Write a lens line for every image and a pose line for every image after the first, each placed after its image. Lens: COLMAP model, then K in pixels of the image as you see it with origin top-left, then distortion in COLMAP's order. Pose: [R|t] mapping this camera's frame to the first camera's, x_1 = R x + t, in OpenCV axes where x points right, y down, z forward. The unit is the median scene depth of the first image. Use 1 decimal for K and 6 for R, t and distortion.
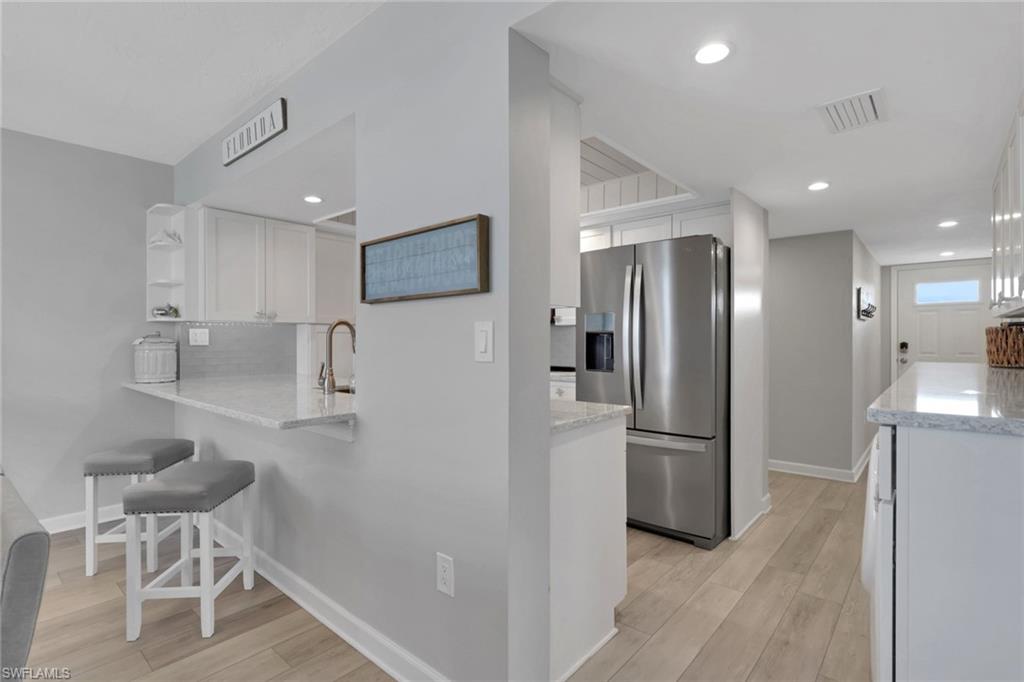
lens RADIAL K [[502.3, 0, 500.6], [0, 502.3, 340.8], [0, 0, 1]] dist [0.000228, -0.000116]
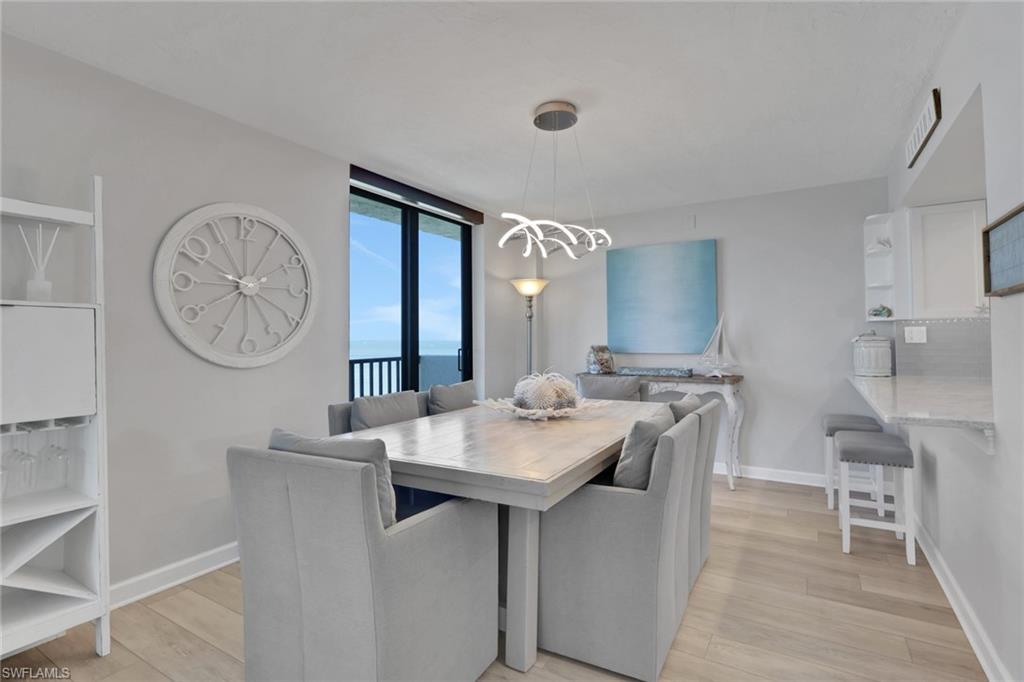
lens RADIAL K [[502.3, 0, 500.6], [0, 502.3, 340.8], [0, 0, 1]] dist [0.000228, -0.000116]
pose [[0.153386, 0.004480, -0.988156, 0.283426], [0.001785, 0.999987, 0.004810, -0.002293], [0.988165, -0.002502, 0.153376, 0.016459]]
